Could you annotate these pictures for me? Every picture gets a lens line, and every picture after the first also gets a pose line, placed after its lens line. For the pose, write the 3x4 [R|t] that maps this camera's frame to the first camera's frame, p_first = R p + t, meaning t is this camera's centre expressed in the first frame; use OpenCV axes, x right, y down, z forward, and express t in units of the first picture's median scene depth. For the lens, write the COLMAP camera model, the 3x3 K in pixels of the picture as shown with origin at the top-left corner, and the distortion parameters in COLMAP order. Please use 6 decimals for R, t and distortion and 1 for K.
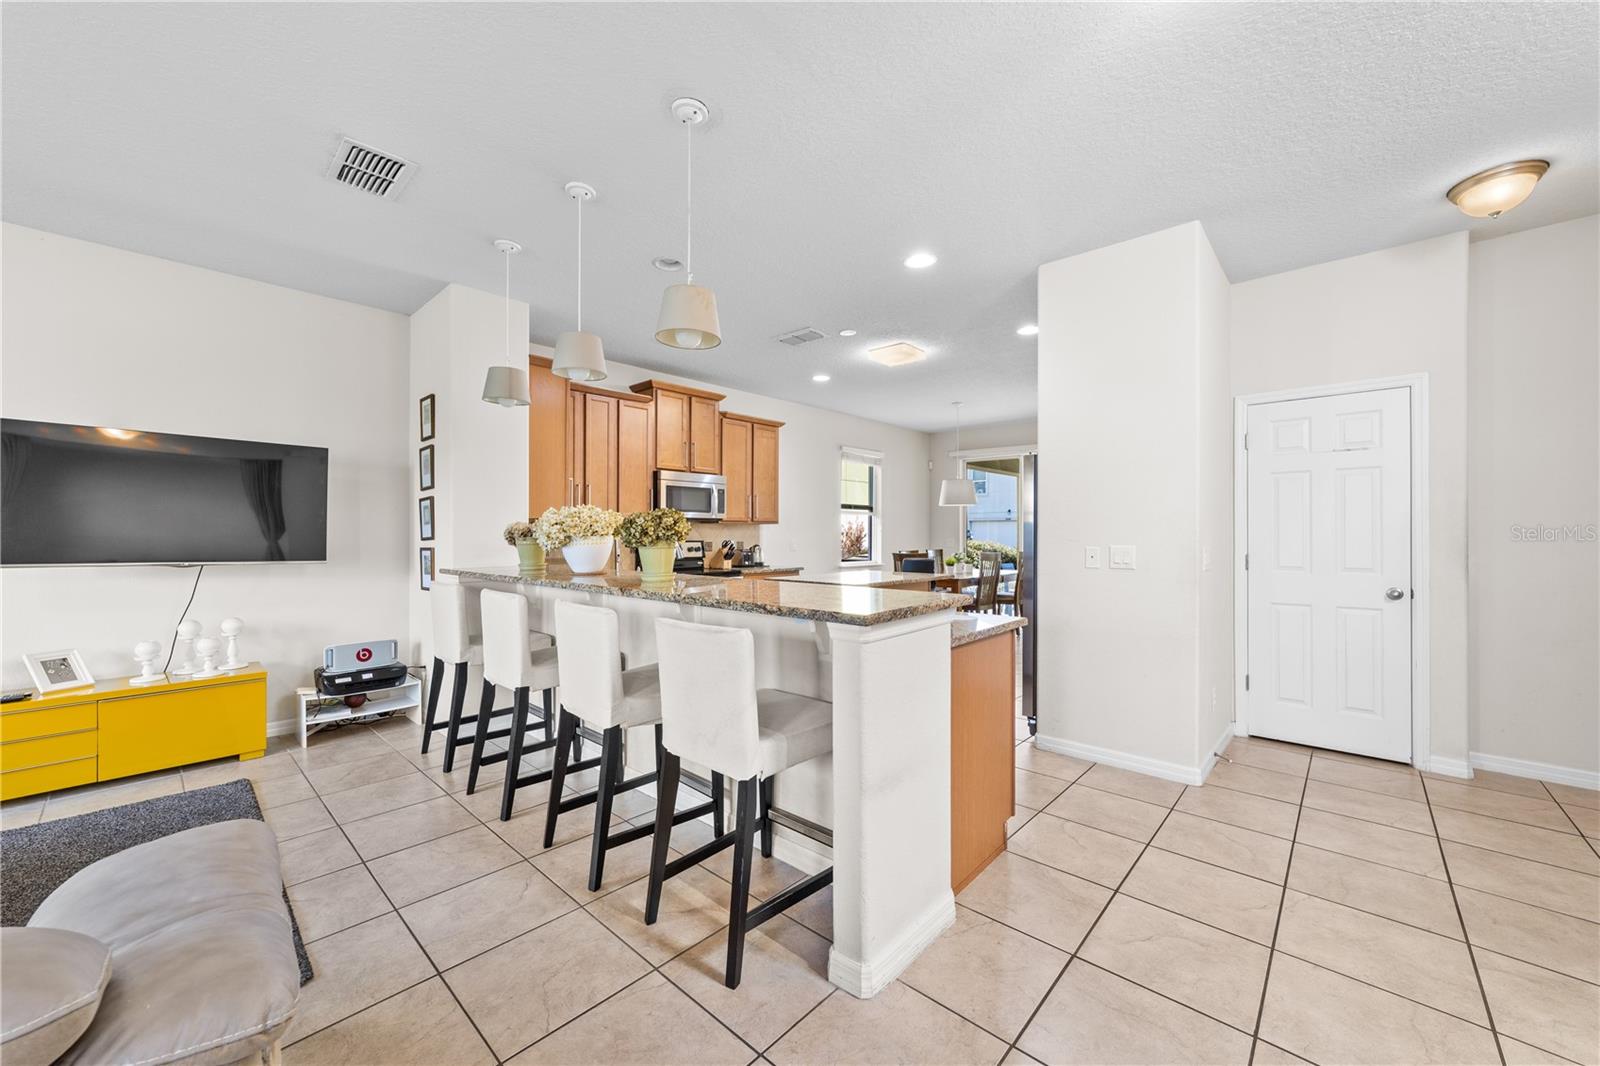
lens RADIAL K [[605.4, 0, 796.2], [0, 605.4, 535.2], [0, 0, 1]] dist [-0.013933, 0.003489]
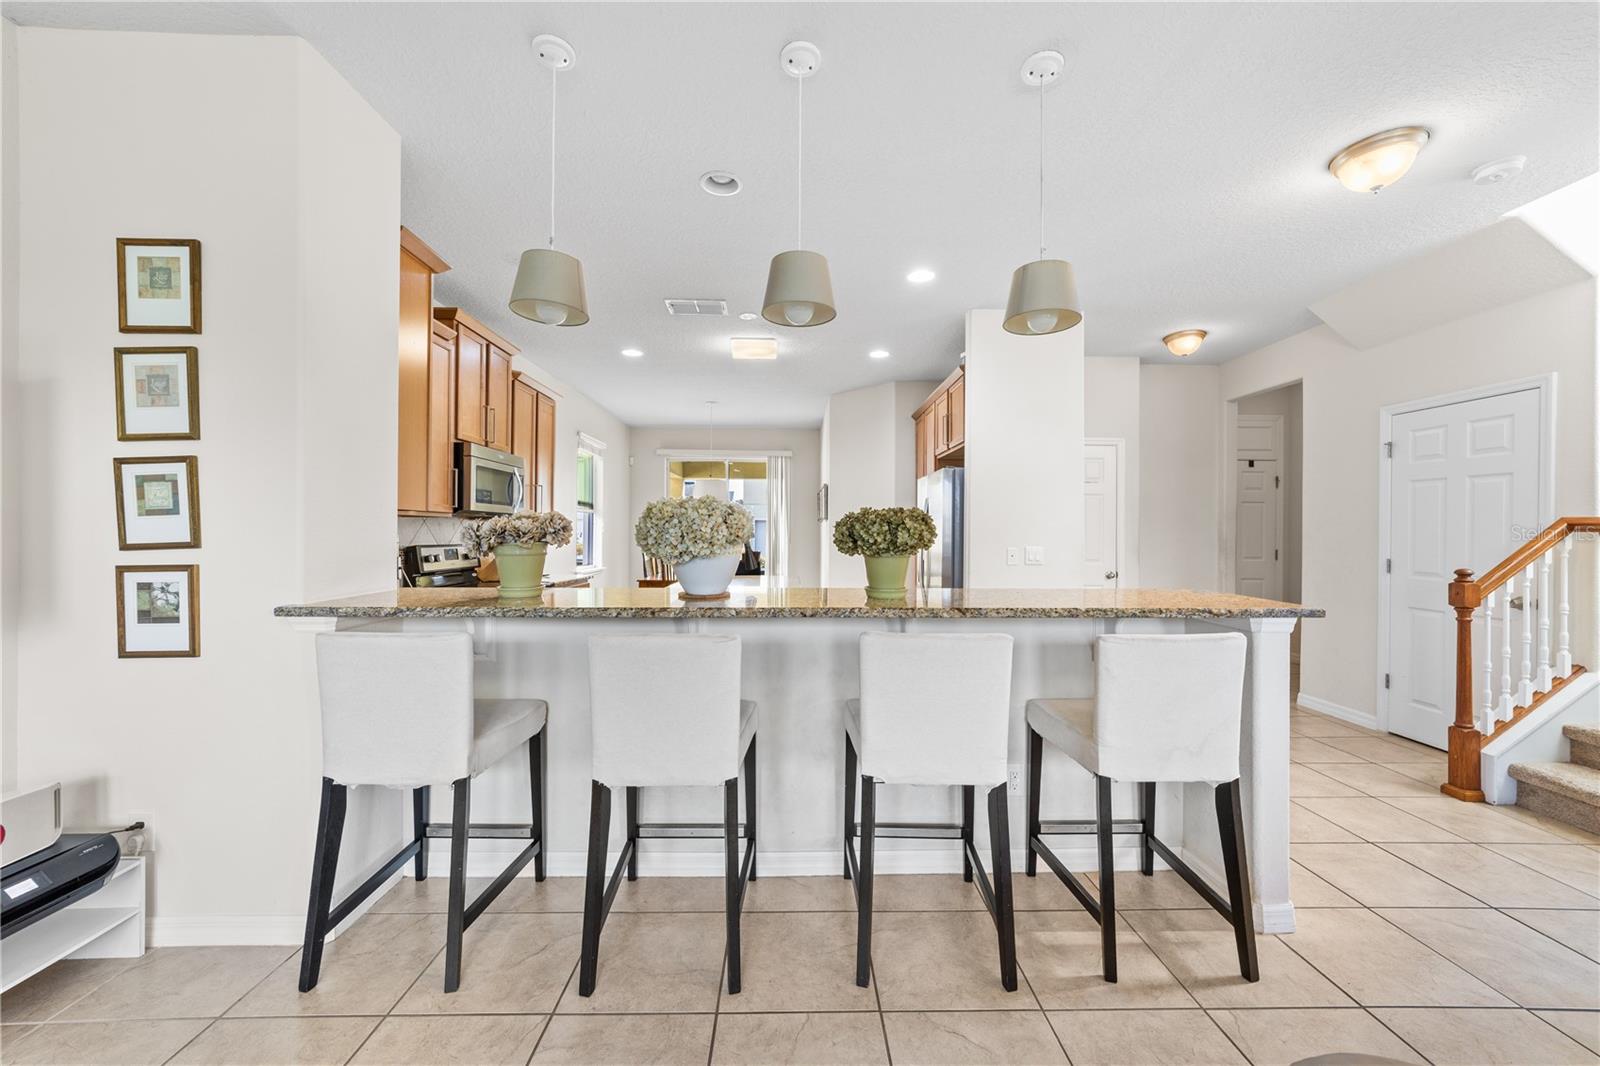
lens RADIAL K [[605.4, 0, 796.8], [0, 605.4, 532.7], [0, 0, 1]] dist [-0.013933, 0.003489]
pose [[0.726259, 0.004850, 0.687405, -0.606127], [-0.003454, 0.999988, -0.003407, -0.004857], [-0.687413, 0.000100, 0.726267, 0.345757]]
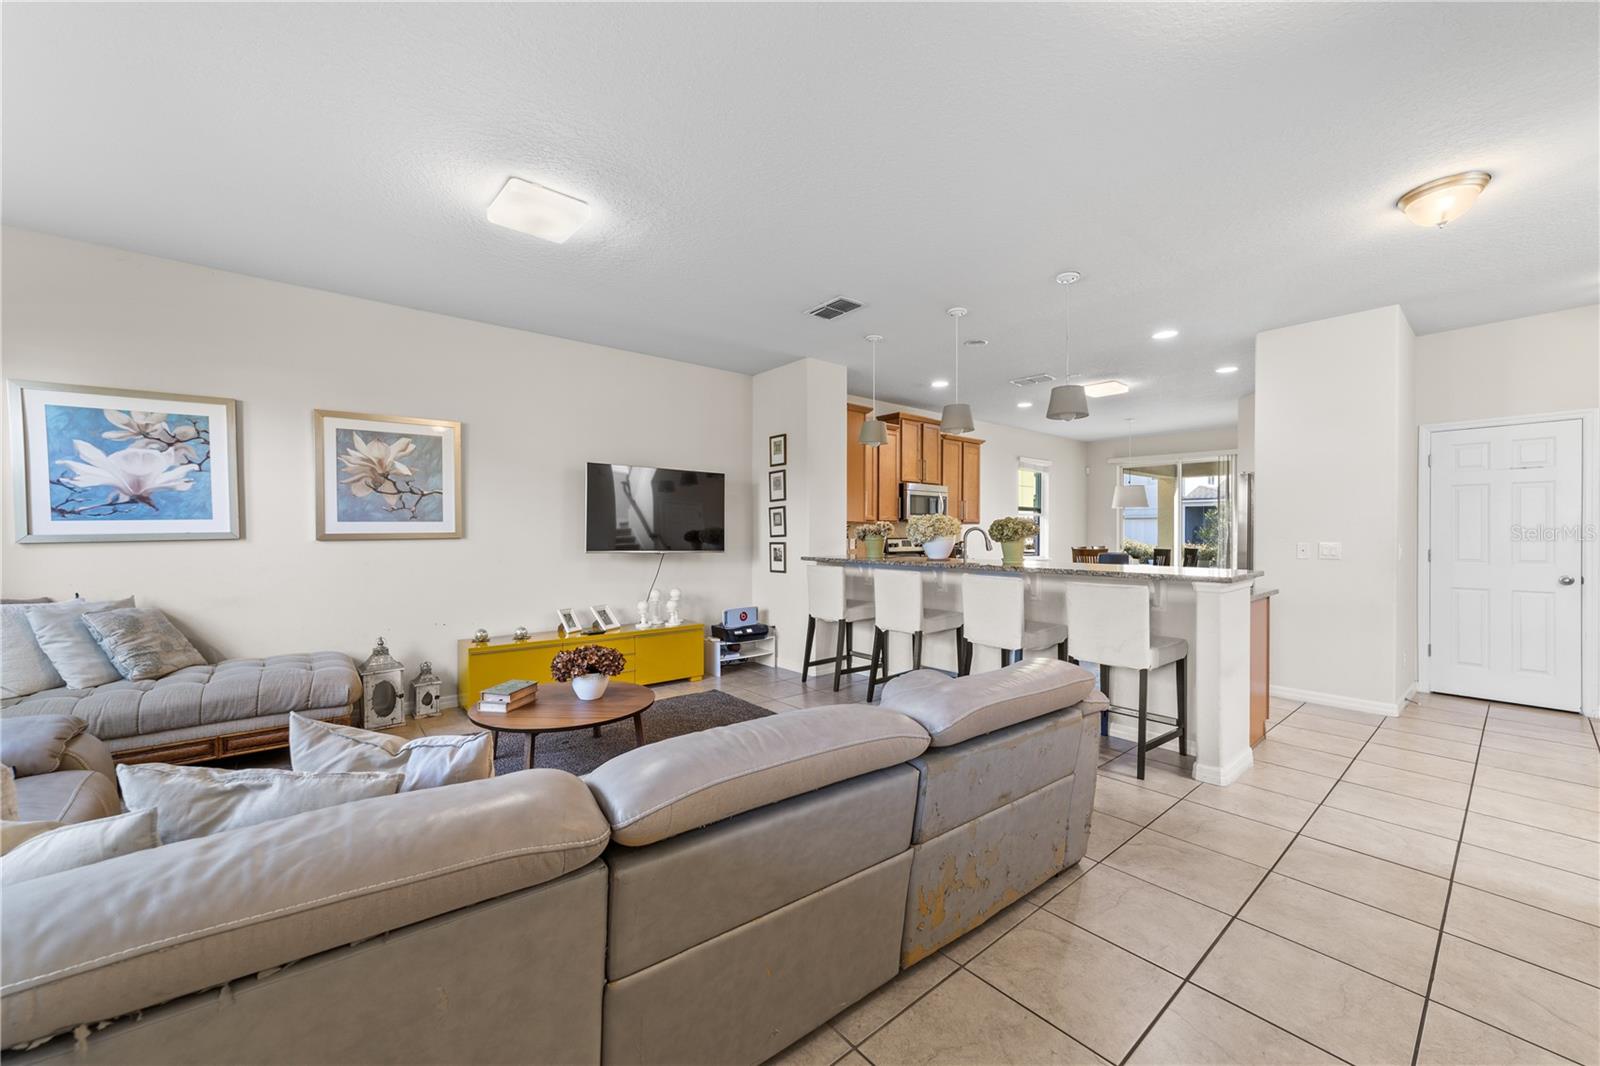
lens RADIAL K [[605.4, 0, 797.9], [0, 605.4, 531.2], [0, 0, 1]] dist [-0.013933, 0.003489]
pose [[0.990678, 0.000313, -0.136227, -0.394370], [-0.000804, 0.999993, -0.003543, -0.000128], [0.136225, 0.003620, 0.990671, -0.426132]]
